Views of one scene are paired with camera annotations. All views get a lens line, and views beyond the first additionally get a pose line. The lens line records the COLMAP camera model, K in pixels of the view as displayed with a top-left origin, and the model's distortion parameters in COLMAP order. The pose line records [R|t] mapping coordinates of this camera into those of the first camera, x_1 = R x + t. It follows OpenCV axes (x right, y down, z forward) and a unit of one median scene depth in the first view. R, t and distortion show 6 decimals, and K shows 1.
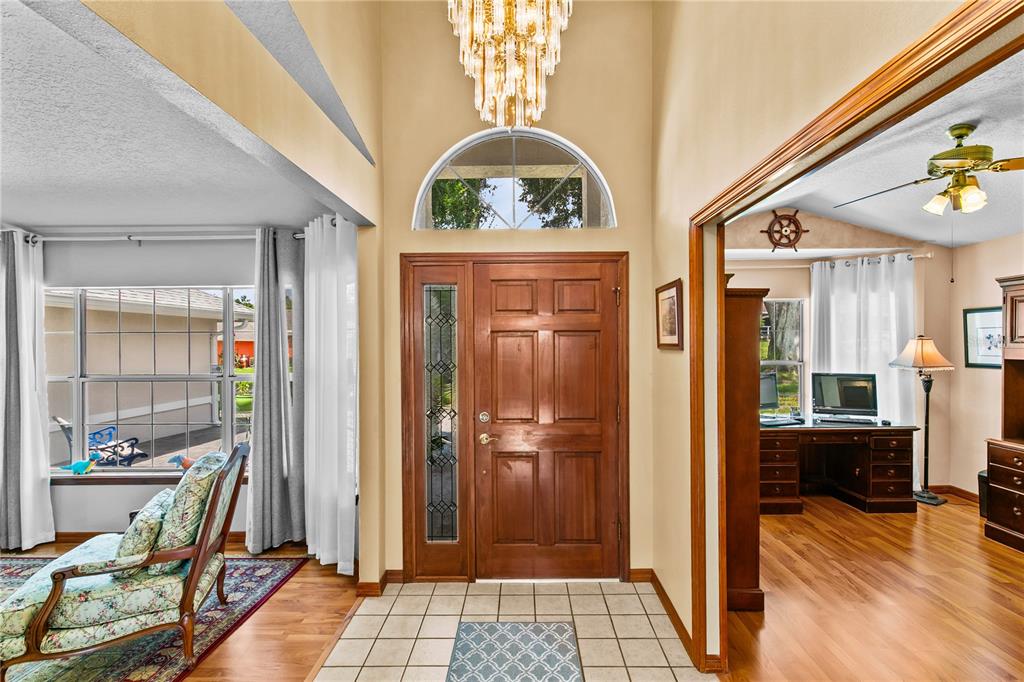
lens RADIAL K [[460.3, 0, 522.1], [0, 460.3, 346.9], [0, 0, 1]] dist [0.005532, -0.002042]
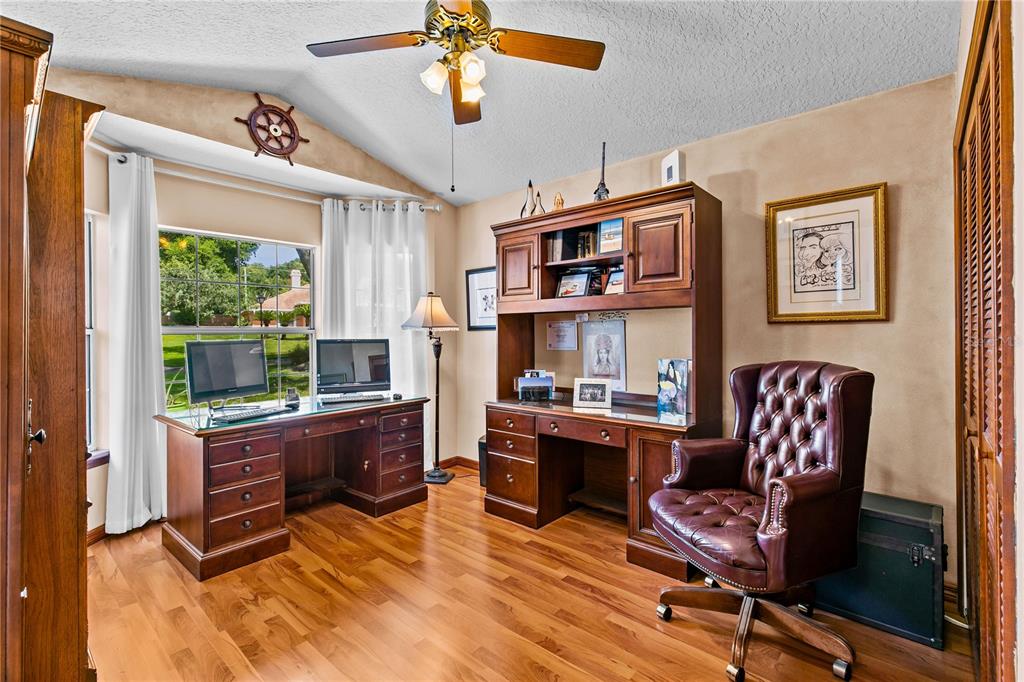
lens RADIAL K [[460.3, 0, 511.1], [0, 460.3, 339.6], [0, 0, 1]] dist [0.005532, -0.002042]
pose [[0.654406, -0.008074, 0.756100, 0.303143], [0.008185, 0.999960, 0.003593, 0.061733], [-0.756099, 0.003838, 0.654446, 0.314462]]
